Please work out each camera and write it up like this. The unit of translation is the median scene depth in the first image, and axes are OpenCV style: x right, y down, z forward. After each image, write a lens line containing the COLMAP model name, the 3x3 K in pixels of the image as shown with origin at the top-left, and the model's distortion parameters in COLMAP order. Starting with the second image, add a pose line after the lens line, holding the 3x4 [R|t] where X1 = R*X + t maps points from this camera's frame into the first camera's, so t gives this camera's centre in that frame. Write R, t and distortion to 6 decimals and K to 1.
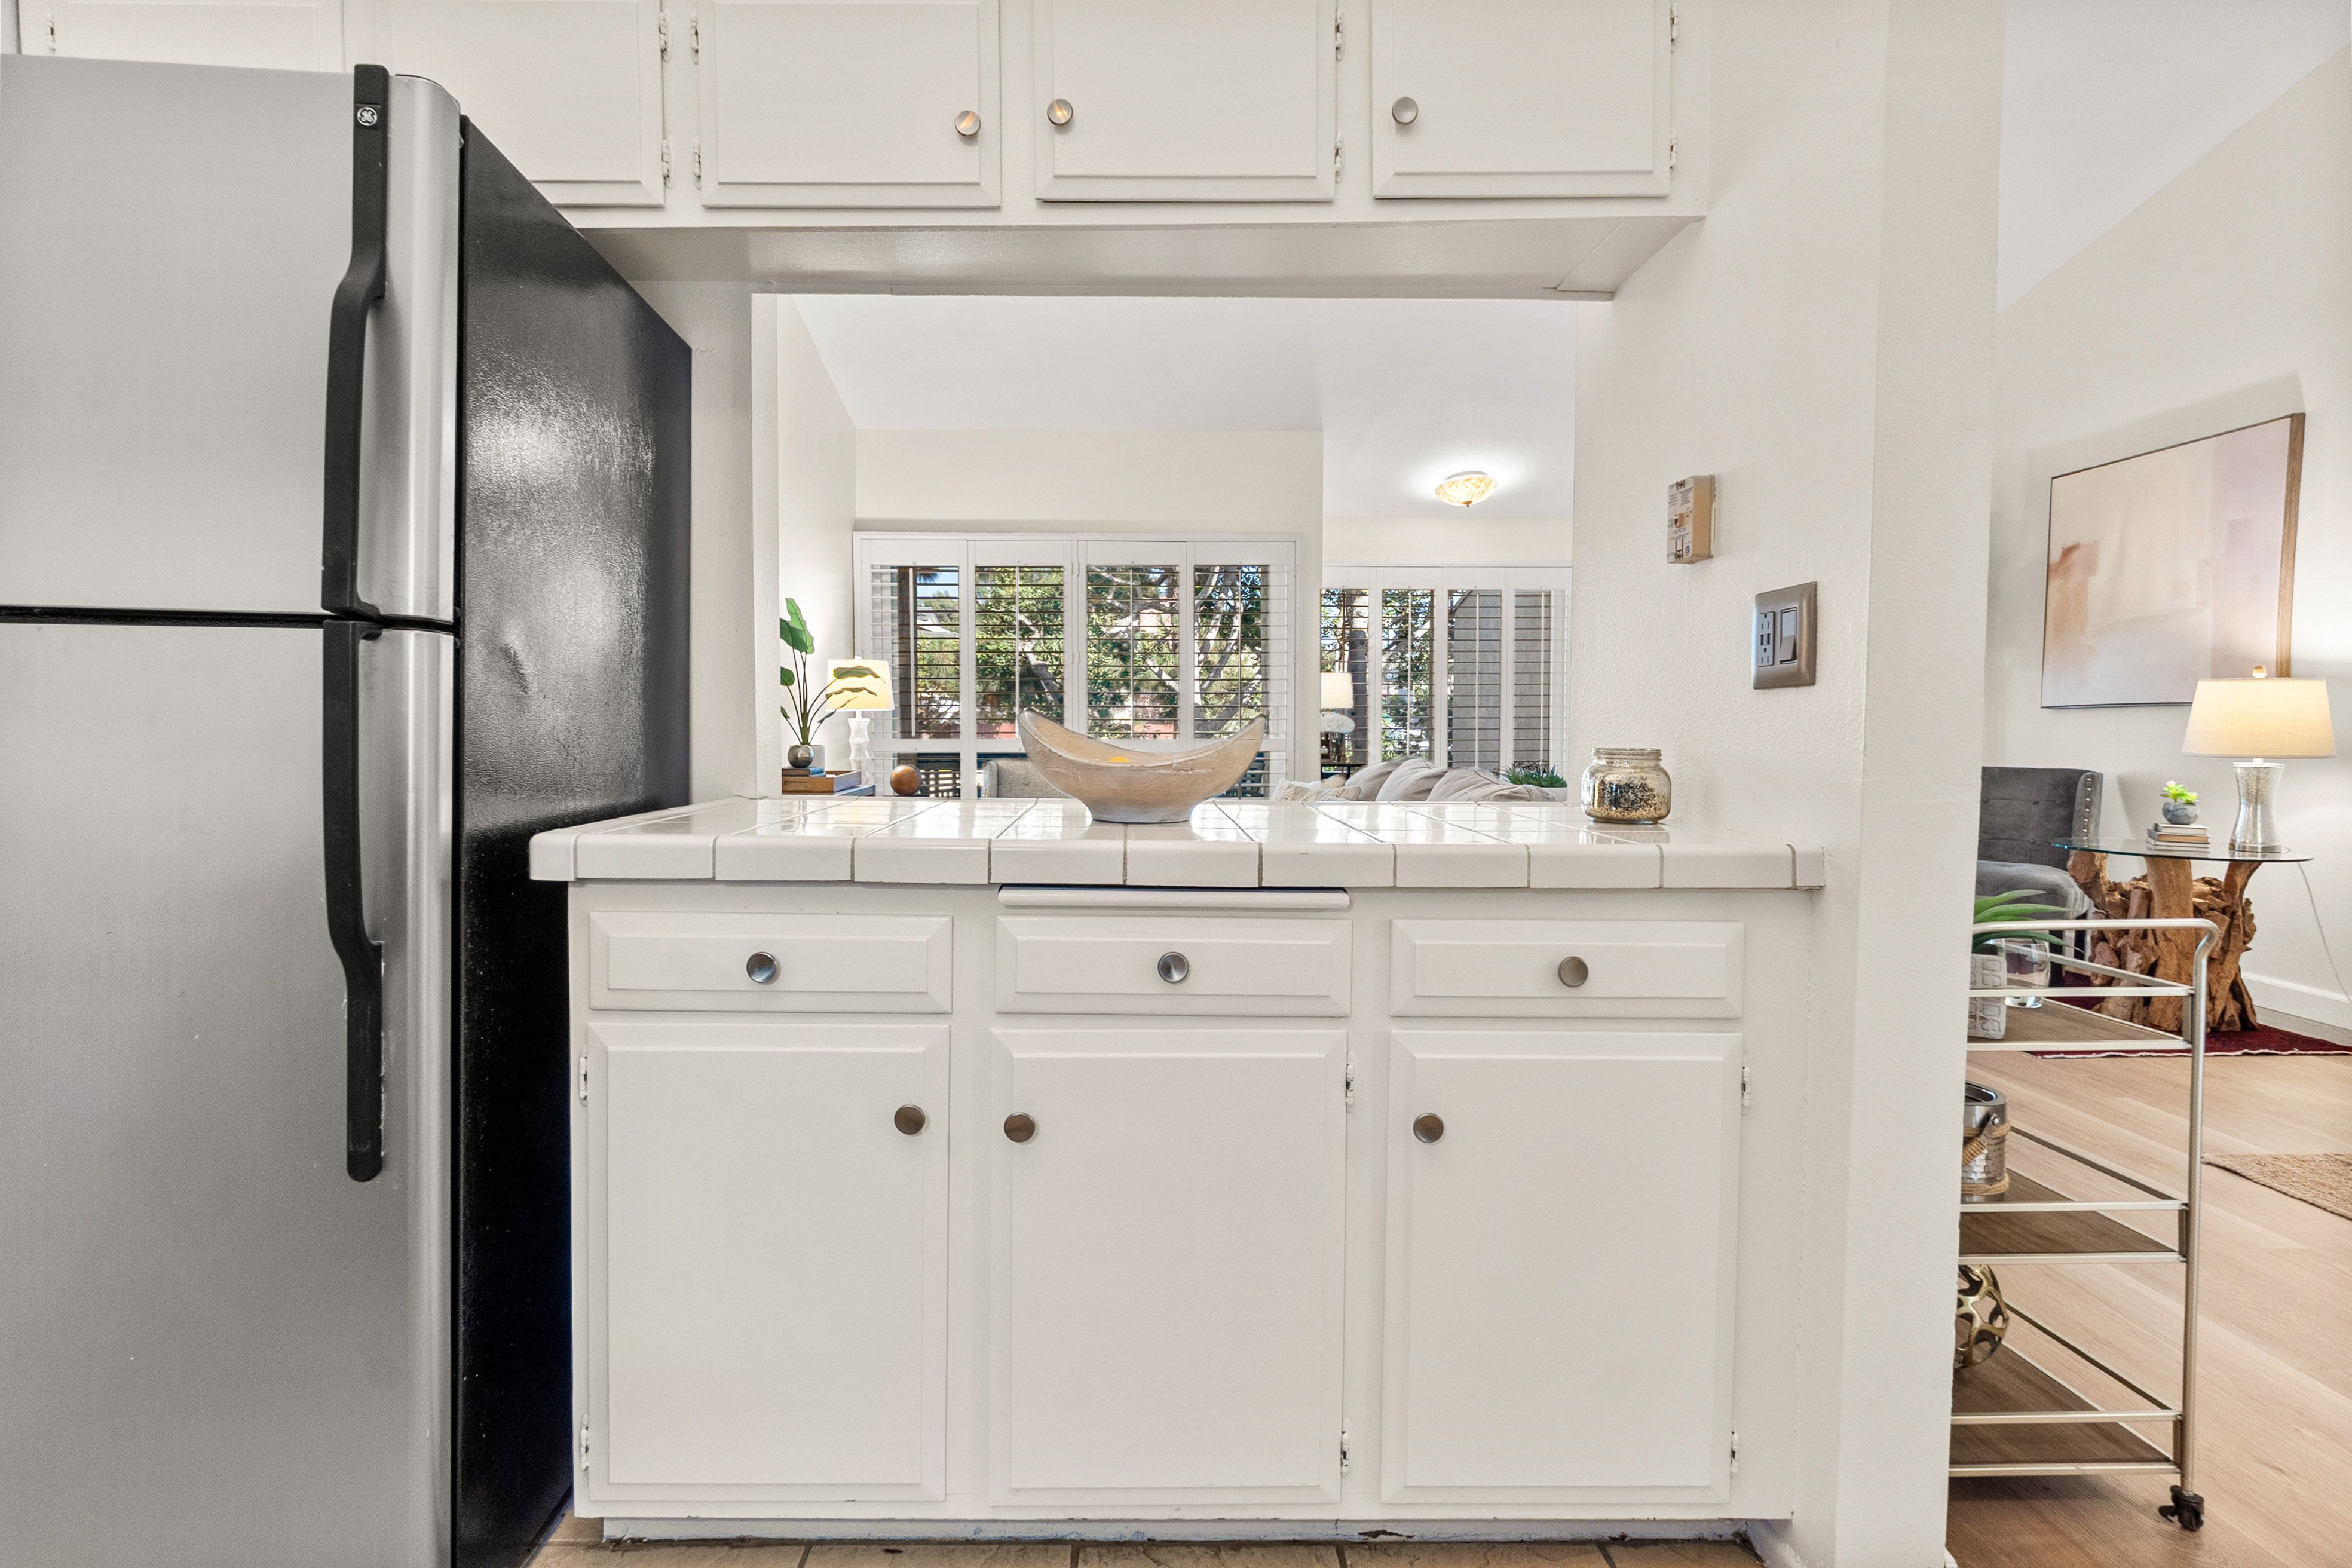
lens RADIAL K [[1121.0, 0, 1164.9], [0, 1121.0, 763.3], [0, 0, 1]] dist [0.001074, 0.001011]
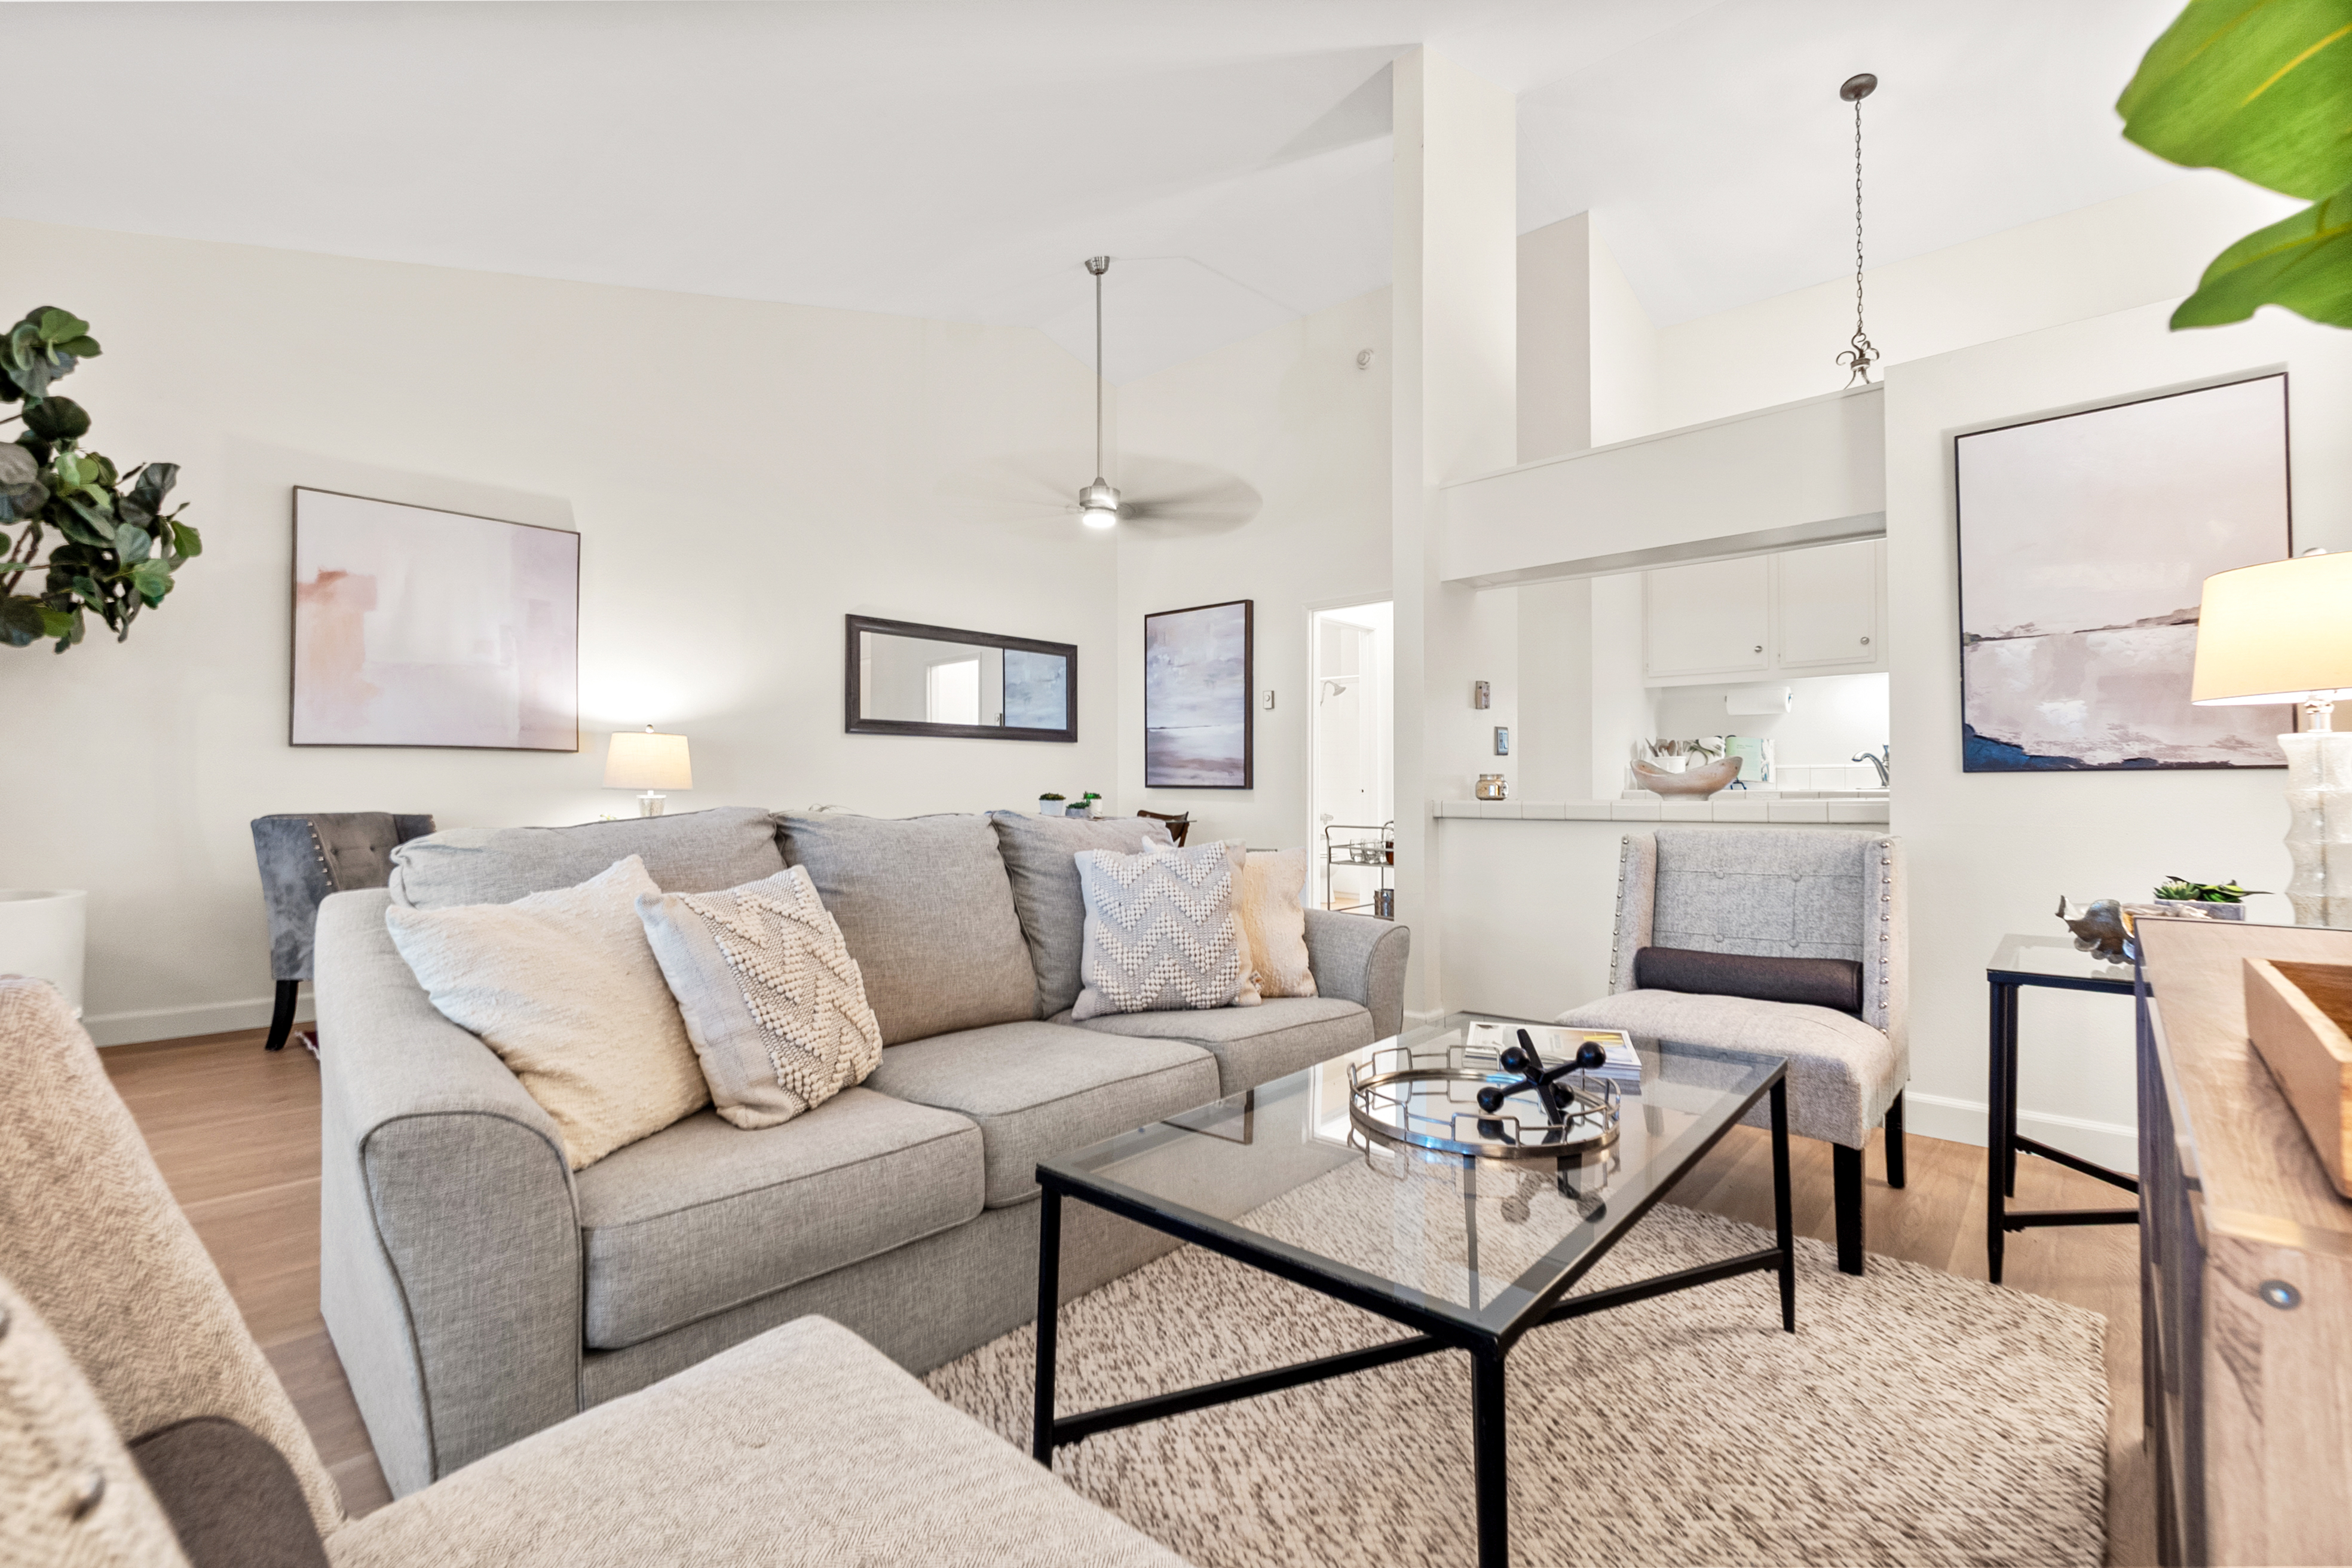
lens RADIAL K [[1011.5, 0, 1162.6], [0, 1011.5, 775.1], [0, 0, 1]] dist [-0.002672, 0.000122]
pose [[-0.711612, 0.004858, 0.702556, -0.311688], [0.023519, 0.999580, 0.016910, -0.029521], [-0.702179, 0.028556, -0.711427, 1.355942]]
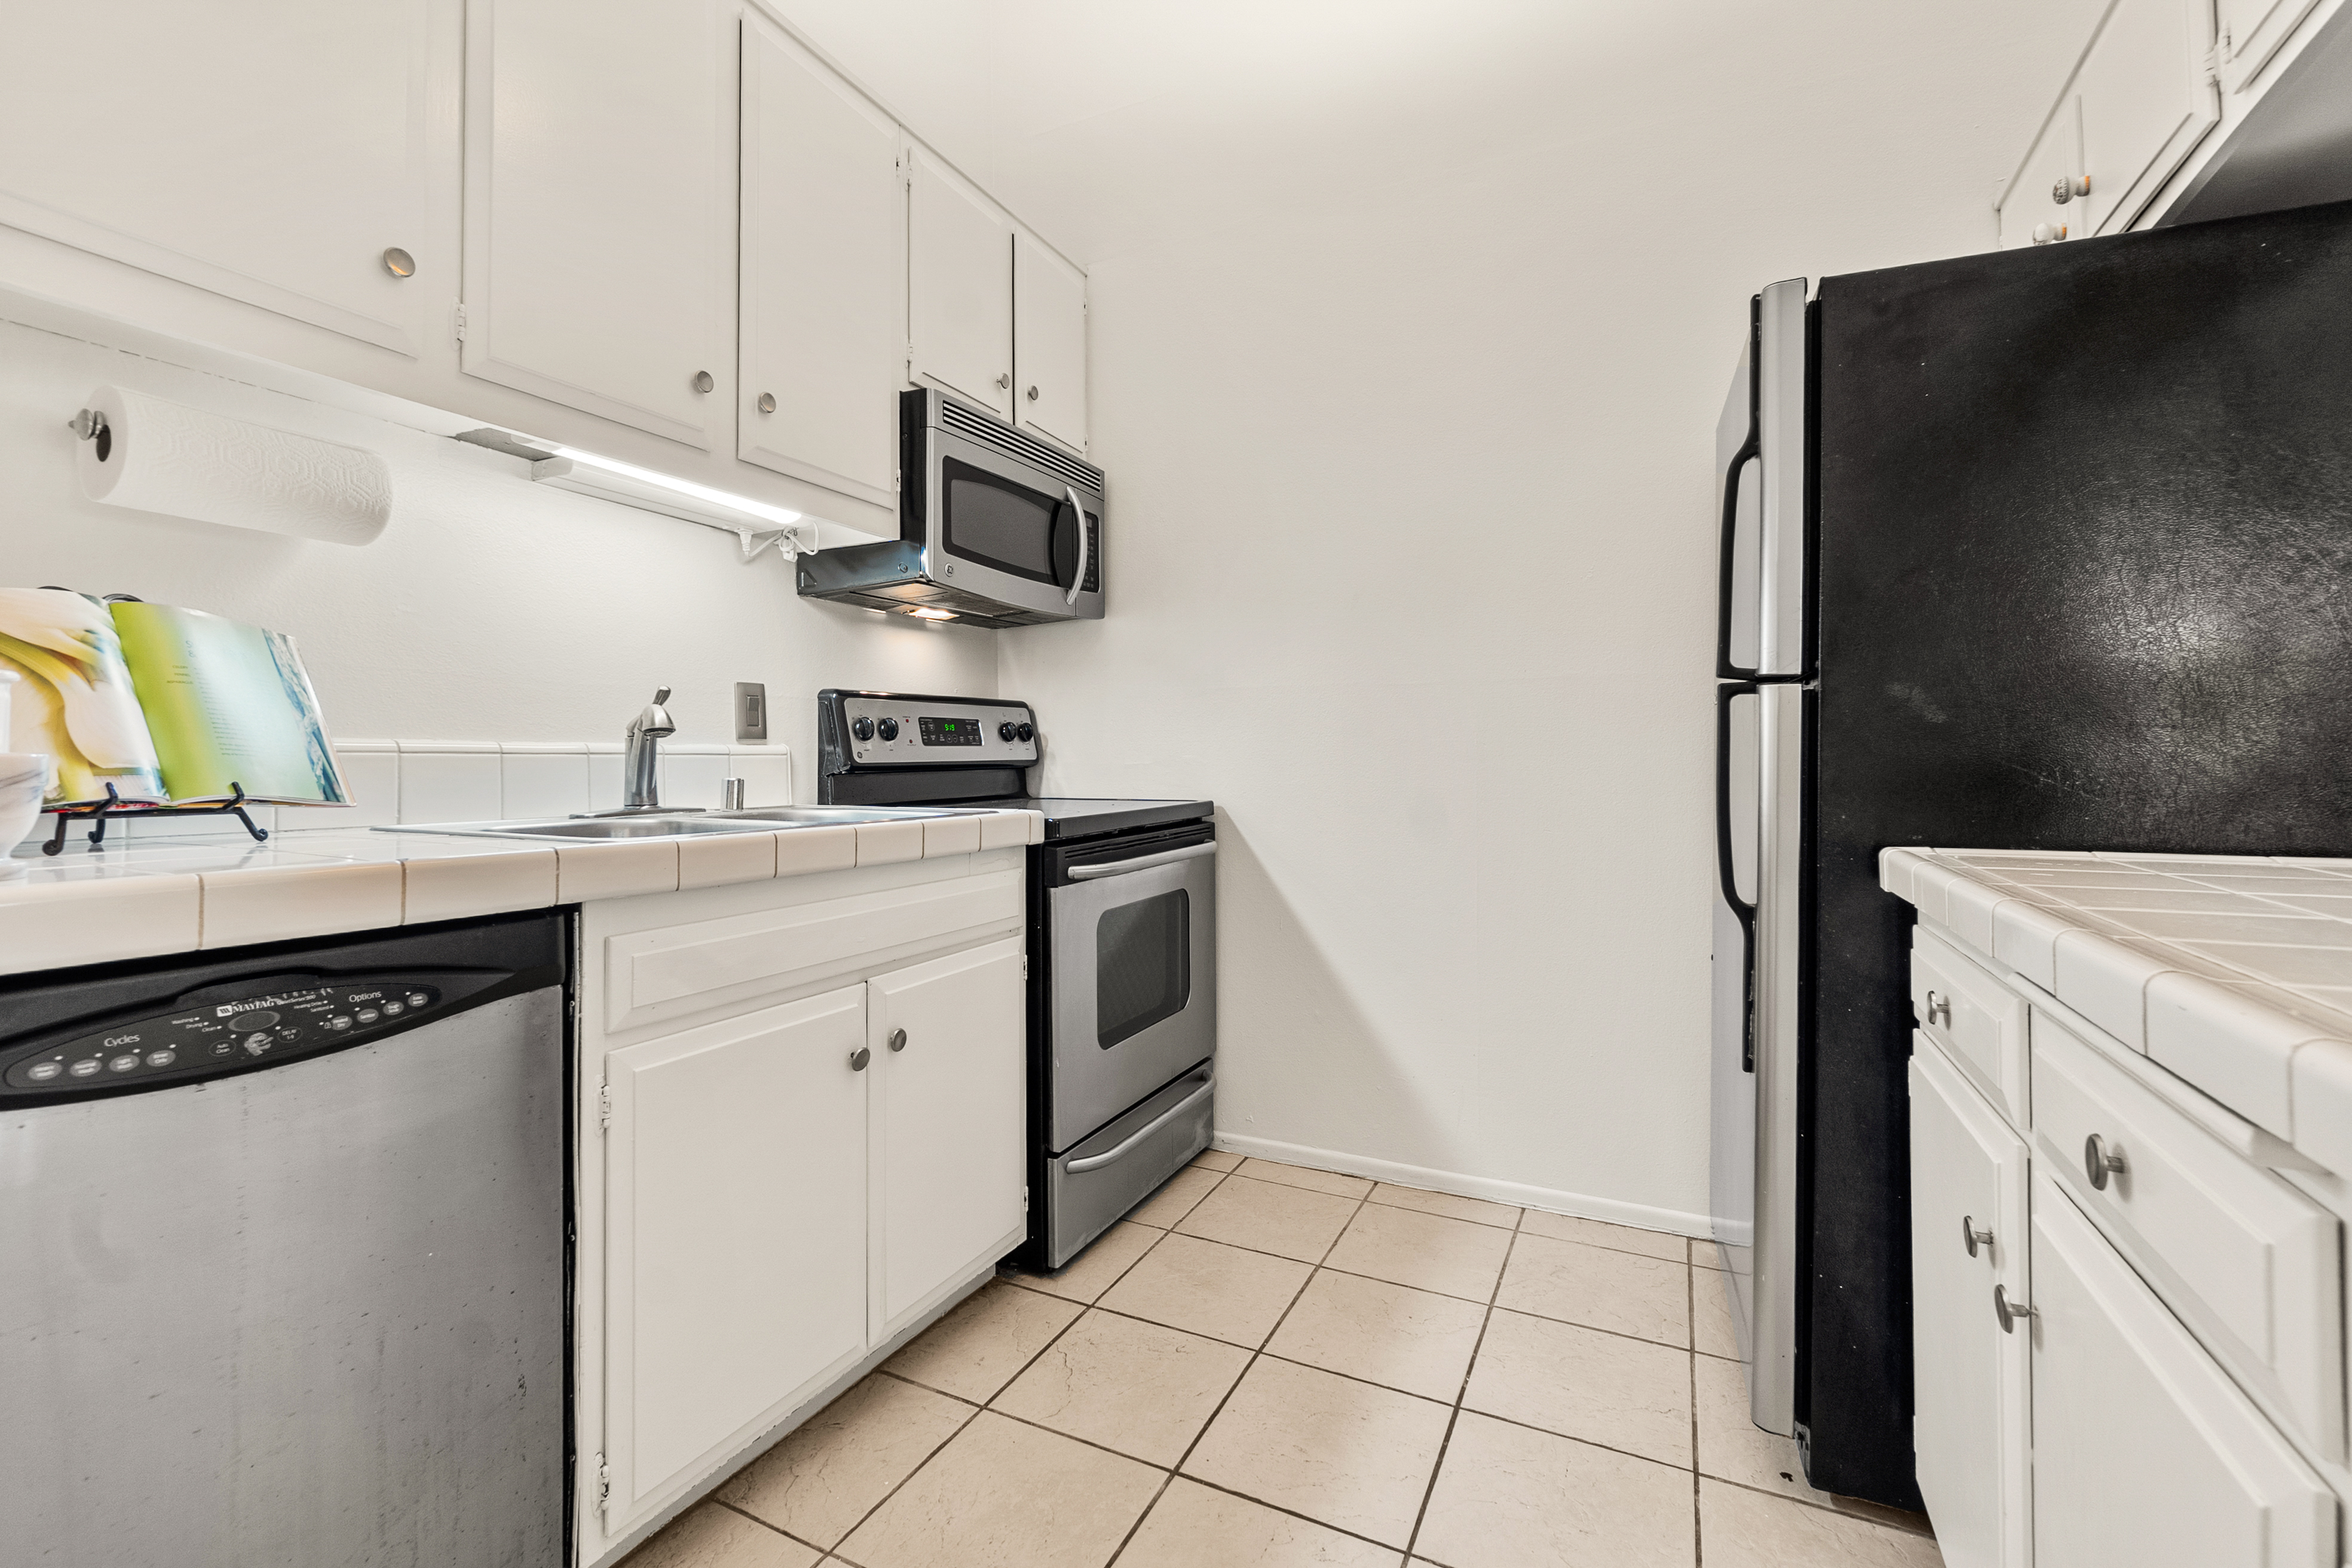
lens RADIAL K [[1011.5, 0, 1162.6], [0, 1011.5, 775.1], [0, 0, 1]] dist [-0.002672, 0.000122]
pose [[-0.468498, 0.003786, -0.883457, 0.218712], [-0.033520, 0.999195, 0.022058, -0.003384], [0.882829, 0.039948, -0.467993, 0.259541]]
